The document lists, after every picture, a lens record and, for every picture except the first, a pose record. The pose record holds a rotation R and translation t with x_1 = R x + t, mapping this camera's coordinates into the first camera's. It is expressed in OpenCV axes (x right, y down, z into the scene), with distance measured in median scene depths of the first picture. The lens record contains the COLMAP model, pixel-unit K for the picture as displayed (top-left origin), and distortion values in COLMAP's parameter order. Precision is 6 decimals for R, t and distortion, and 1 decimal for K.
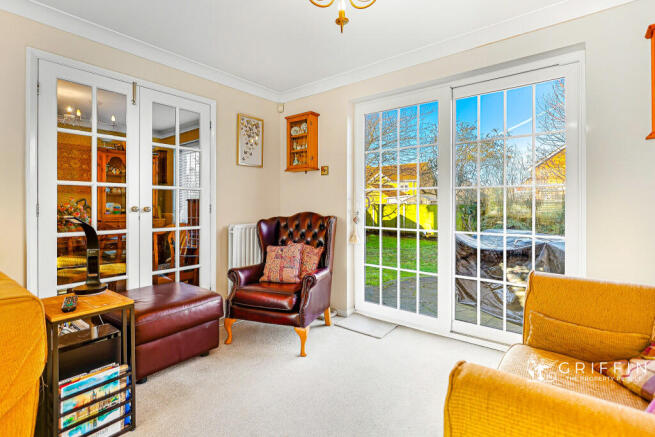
lens RADIAL K [[312.6, 0, 327.3], [0, 312.6, 207.8], [0, 0, 1]] dist [-0.000877, -0.000062]
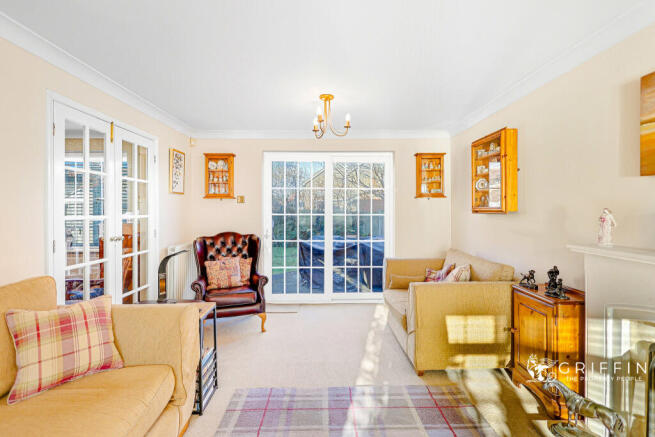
lens RADIAL K [[312.6, 0, 327.3], [0, 312.6, 207.8], [0, 0, 1]] dist [-0.000877, -0.000062]
pose [[0.772352, 0.004066, 0.635182, -0.584088], [0.004472, 0.999920, -0.011838, -0.069555], [-0.635179, 0.011983, 0.772272, -0.250821]]
